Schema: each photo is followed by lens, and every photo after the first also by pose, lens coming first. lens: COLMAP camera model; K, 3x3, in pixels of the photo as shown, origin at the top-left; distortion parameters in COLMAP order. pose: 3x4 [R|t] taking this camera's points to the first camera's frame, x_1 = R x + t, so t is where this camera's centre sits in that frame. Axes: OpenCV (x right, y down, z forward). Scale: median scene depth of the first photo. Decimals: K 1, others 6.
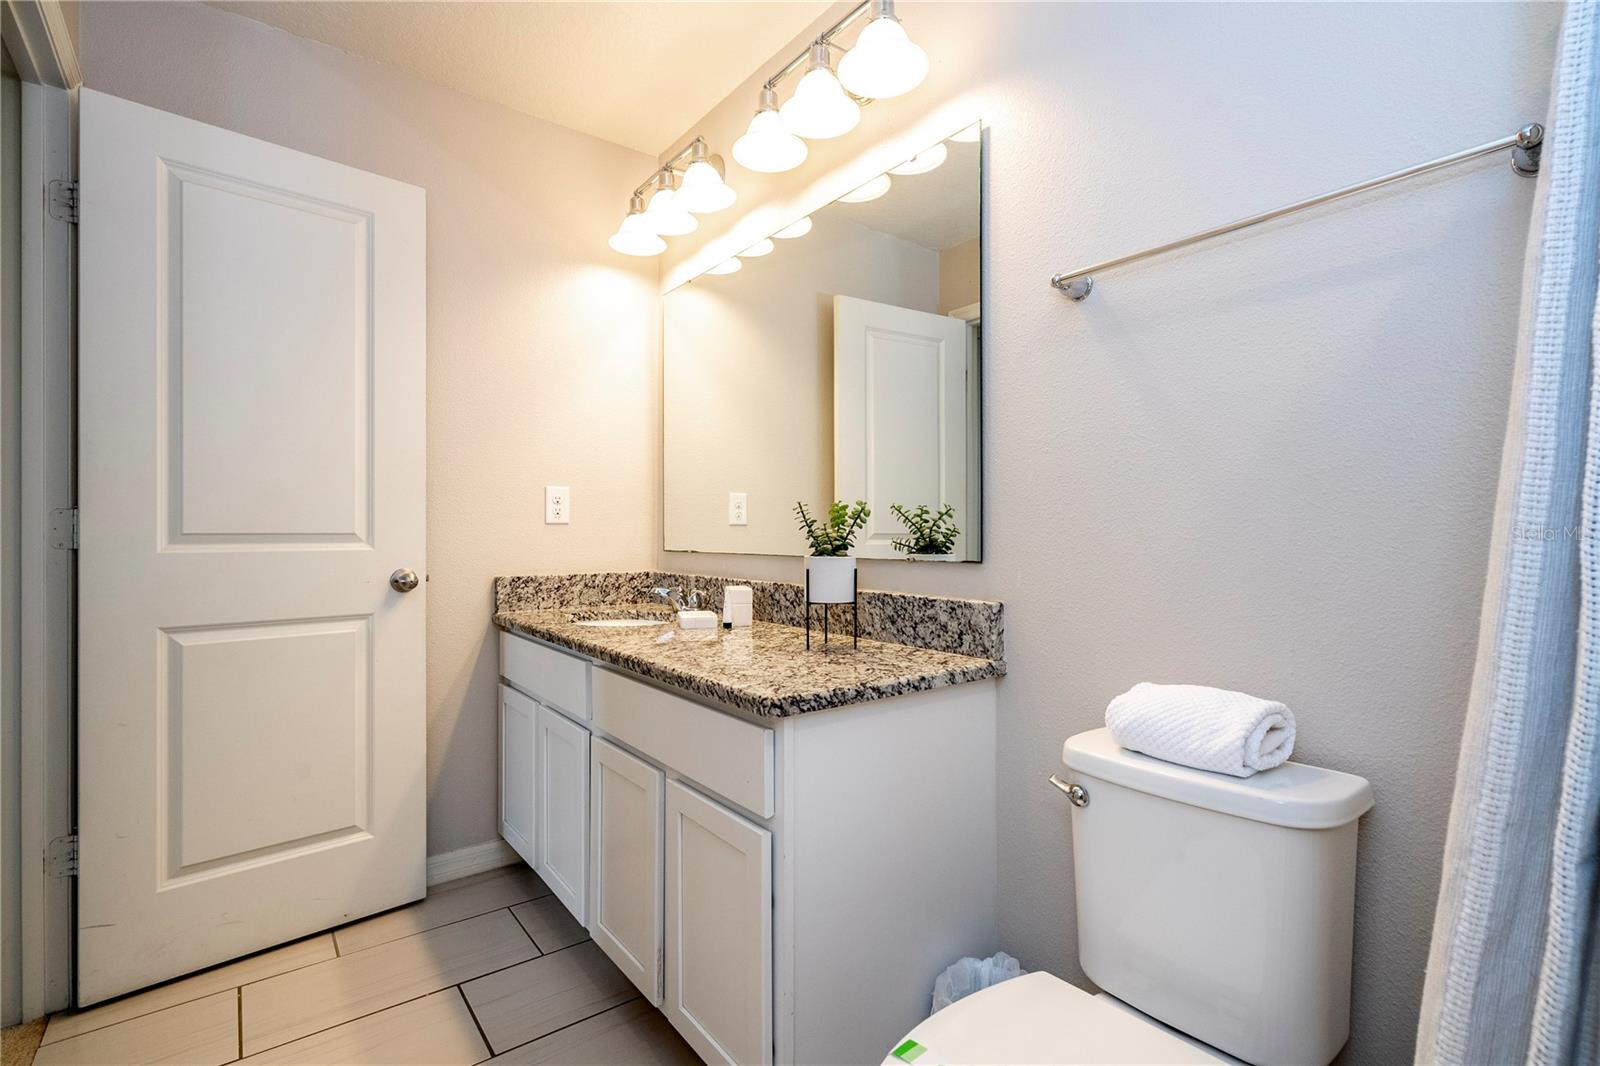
lens RADIAL K [[745.3, 0, 800.0], [0, 745.3, 533.0], [0, 0, 1]] dist [-0.011722, 0.000071]
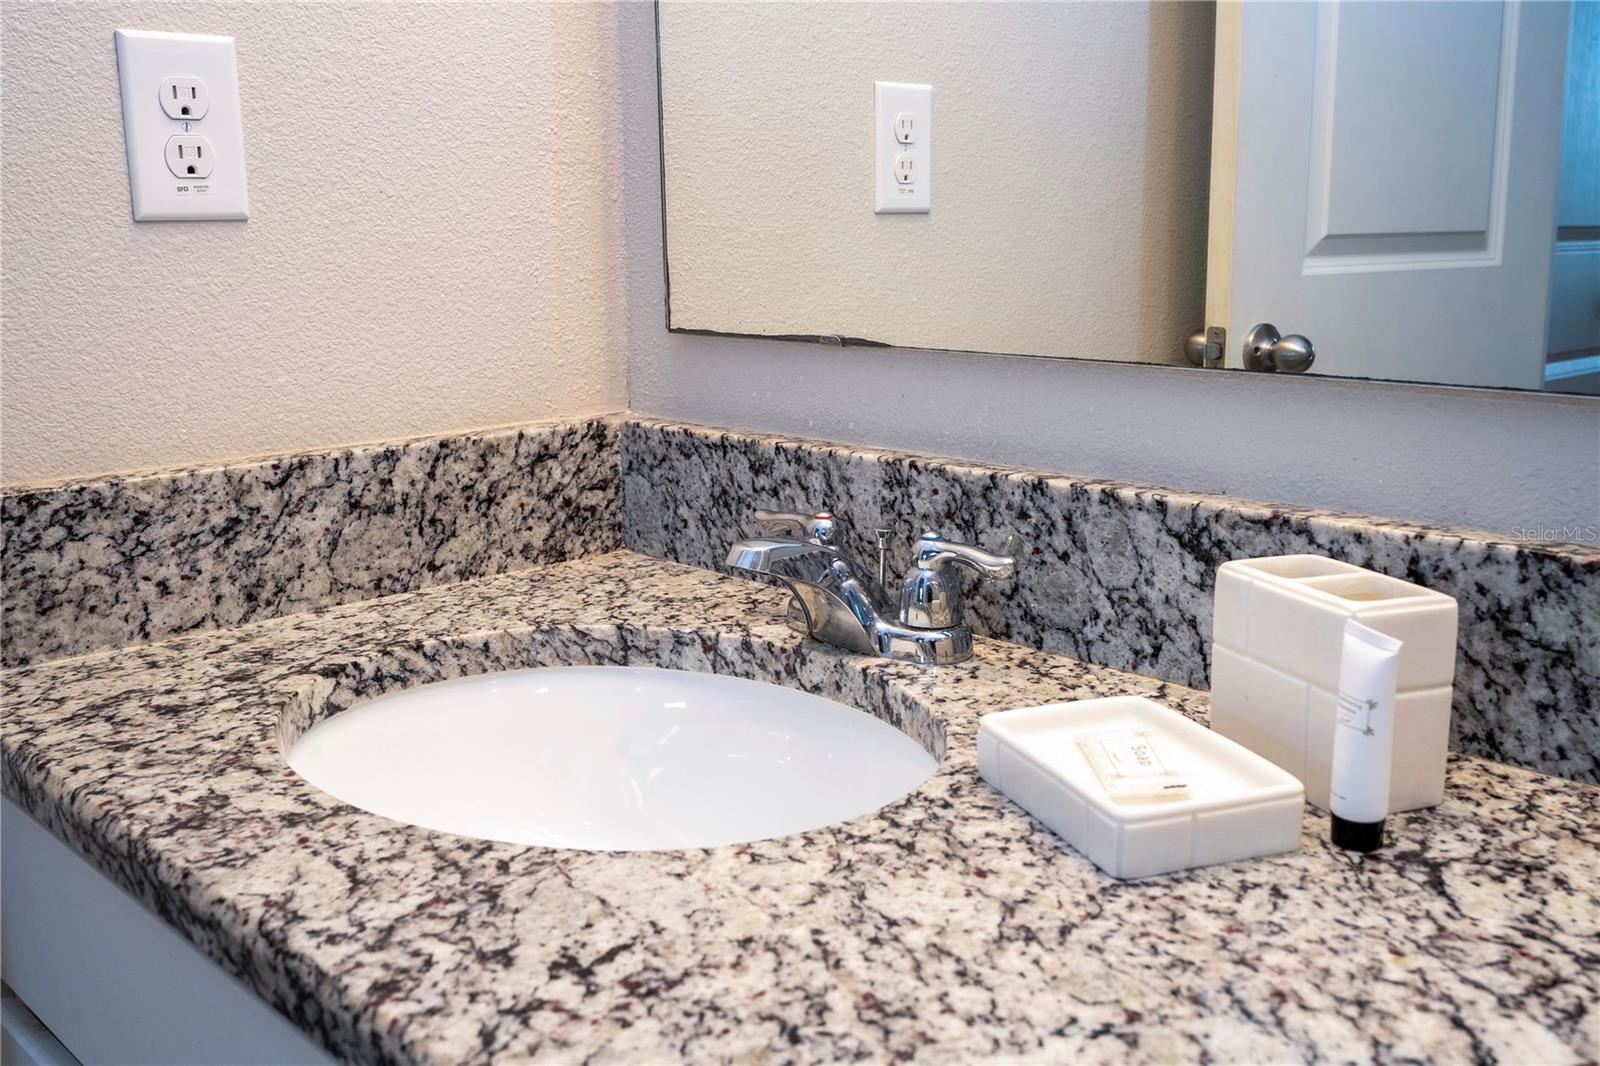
lens RADIAL K [[1564.7, 0, 809.0], [0, 1564.7, 530.7], [0, 0, 1]] dist [0.014332, 0.000953]
pose [[0.994364, -0.033730, 0.100508, -0.285708], [0.013341, 0.980312, 0.197001, -0.016274], [-0.105174, -0.194550, 0.975238, 0.759405]]
